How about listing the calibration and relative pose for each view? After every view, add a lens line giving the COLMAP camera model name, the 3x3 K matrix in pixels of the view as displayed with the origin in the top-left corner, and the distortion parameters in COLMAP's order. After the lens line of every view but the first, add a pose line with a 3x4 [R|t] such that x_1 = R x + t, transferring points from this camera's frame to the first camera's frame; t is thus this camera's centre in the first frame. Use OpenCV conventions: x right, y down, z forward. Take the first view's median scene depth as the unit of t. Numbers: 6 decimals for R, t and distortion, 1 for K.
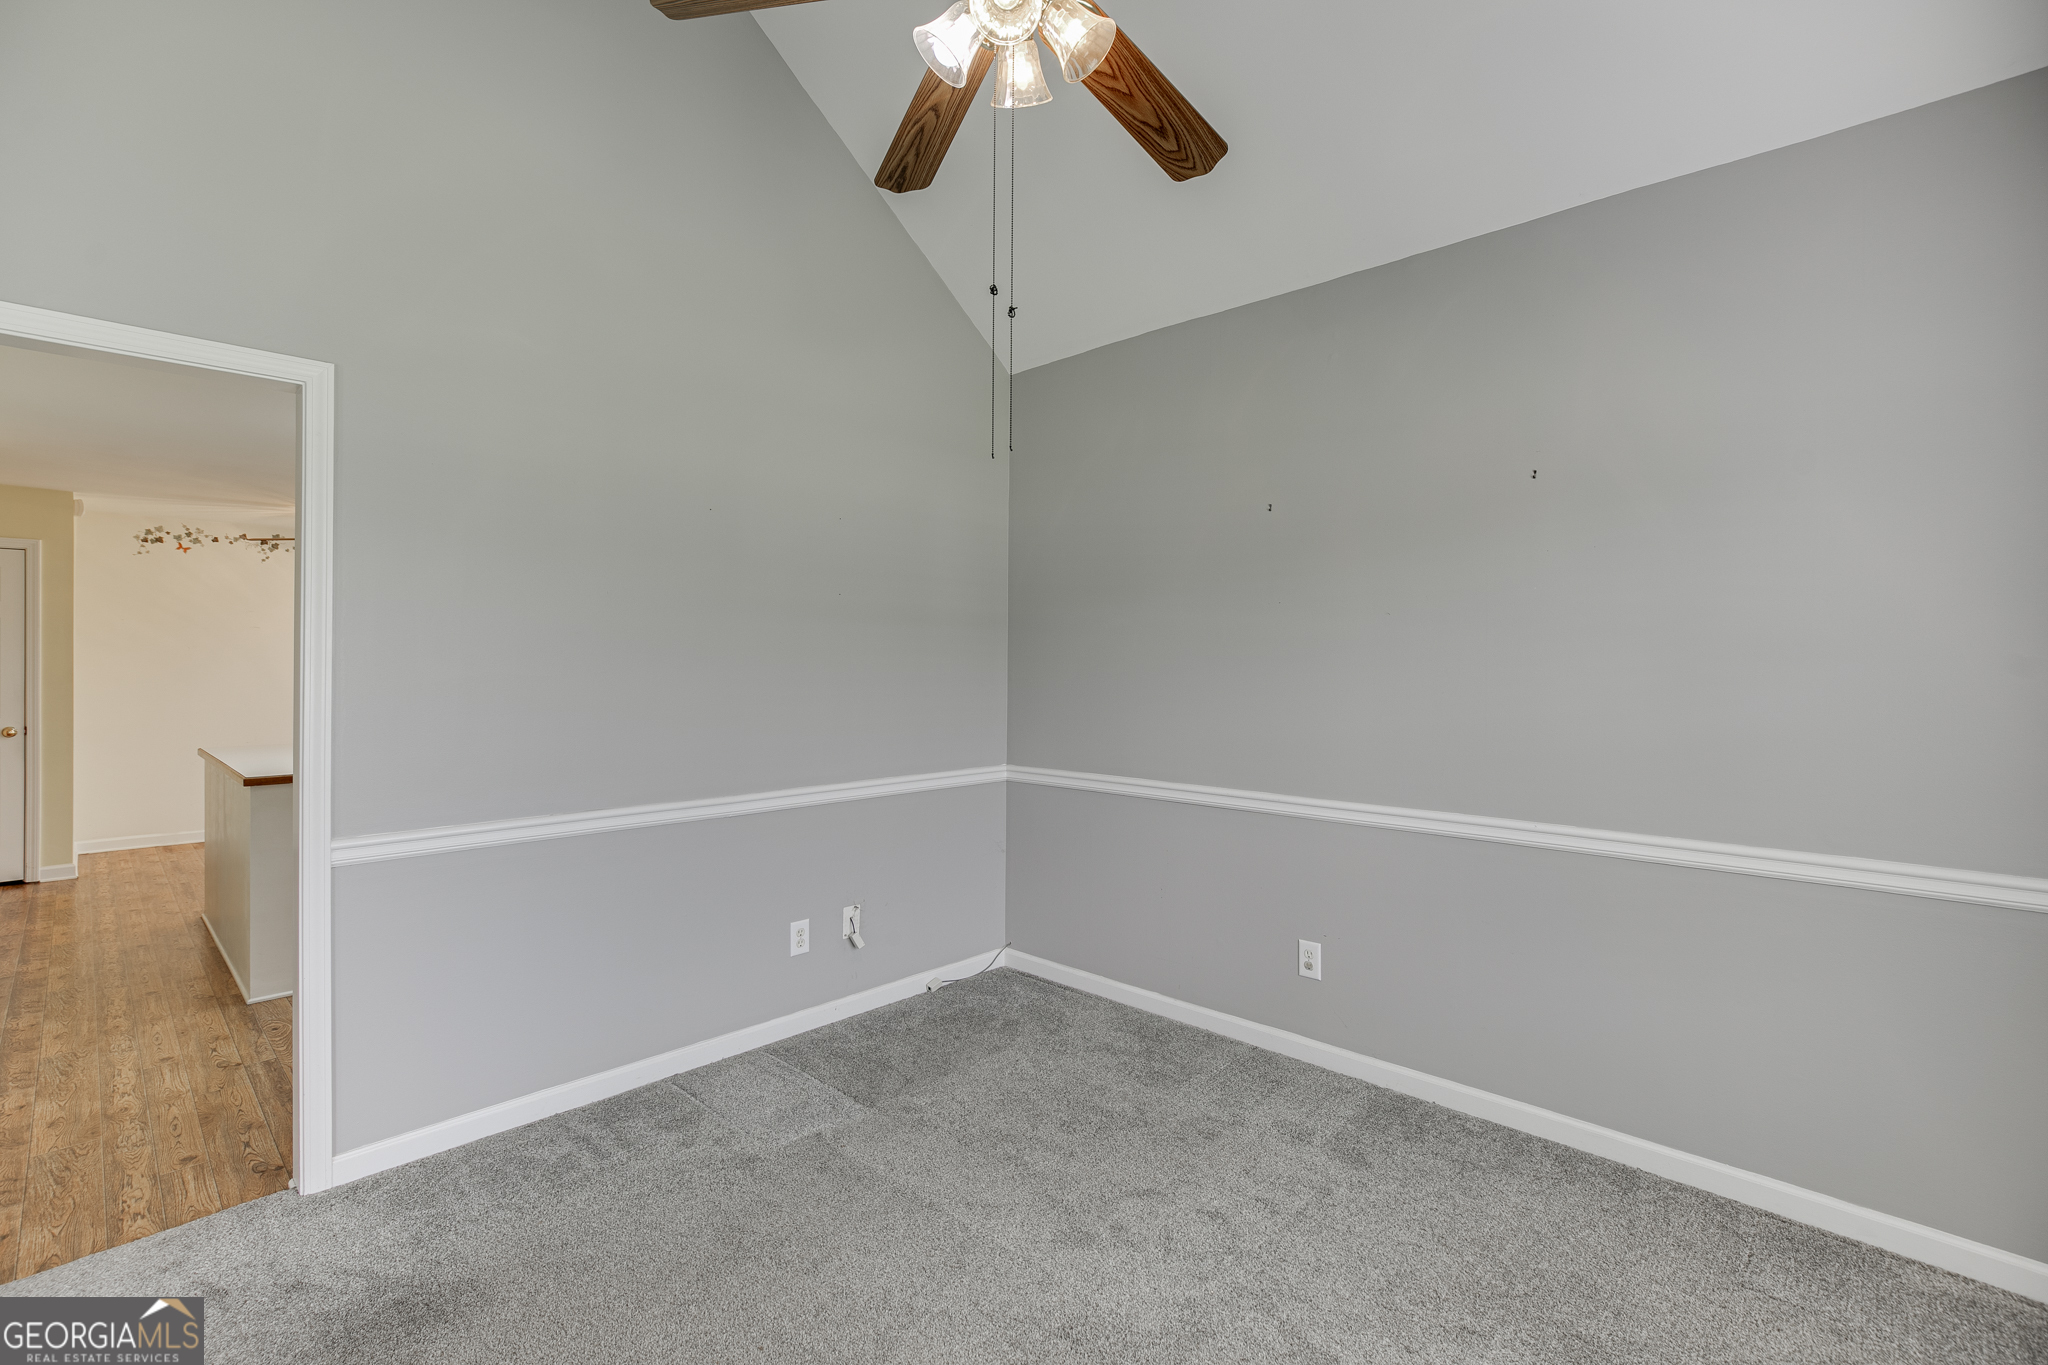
lens RADIAL K [[920.4, 0, 1019.3], [0, 920.4, 668.4], [0, 0, 1]] dist [-0.003681, -0.000370]
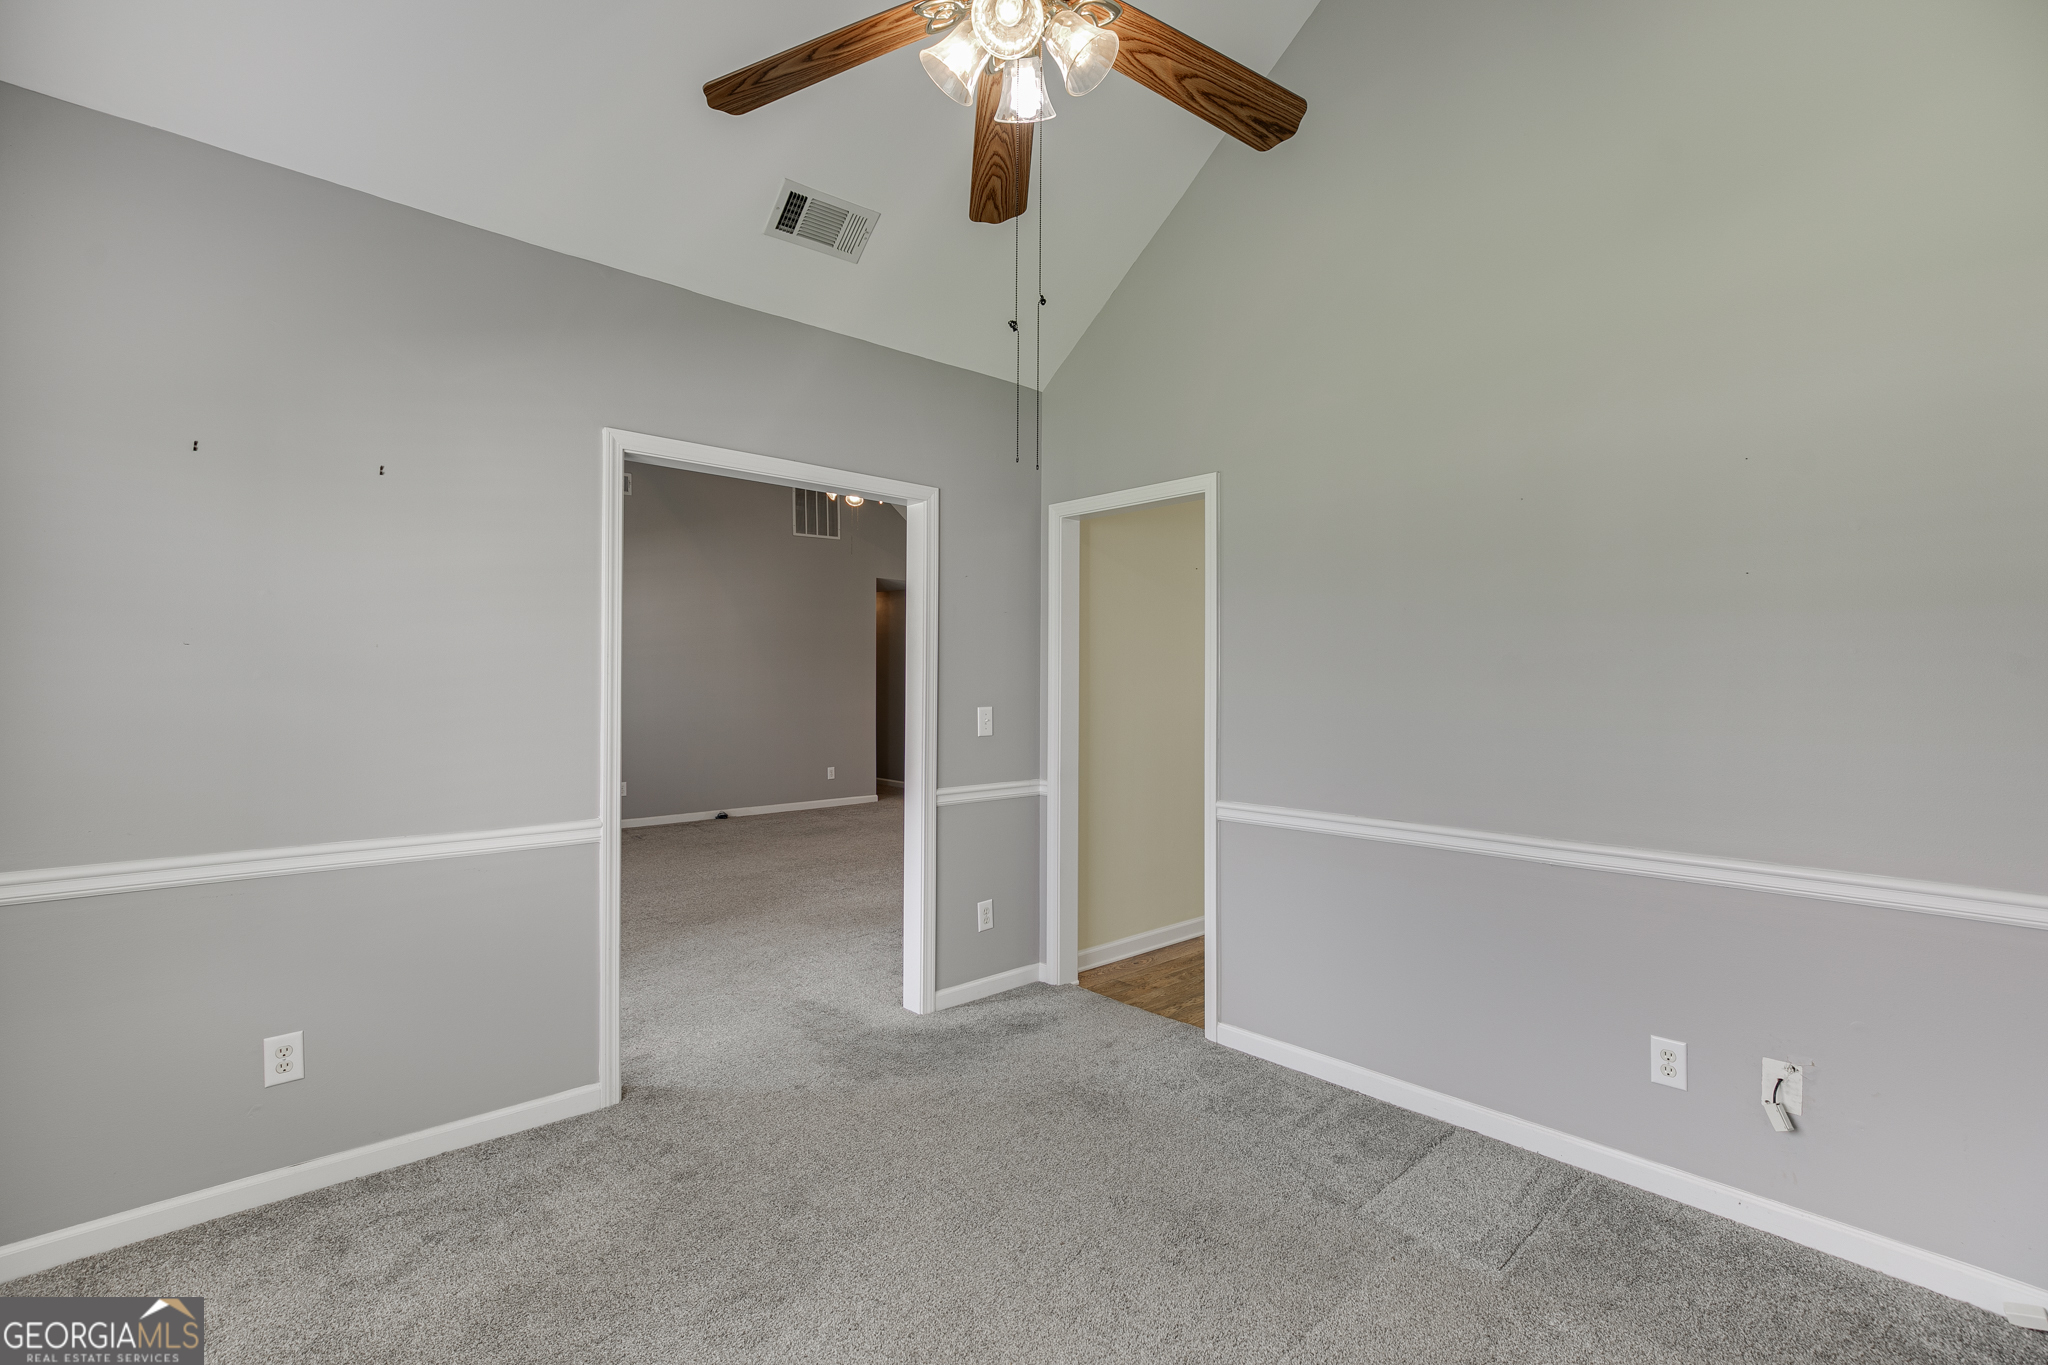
lens RADIAL K [[920.4, 0, 1019.3], [0, 920.4, 668.4], [0, 0, 1]] dist [-0.003681, -0.000370]
pose [[-0.055567, -0.005438, -0.998440, 0.684120], [0.004077, 0.999976, -0.005673, -0.014761], [0.998447, -0.004386, -0.055543, 0.737360]]
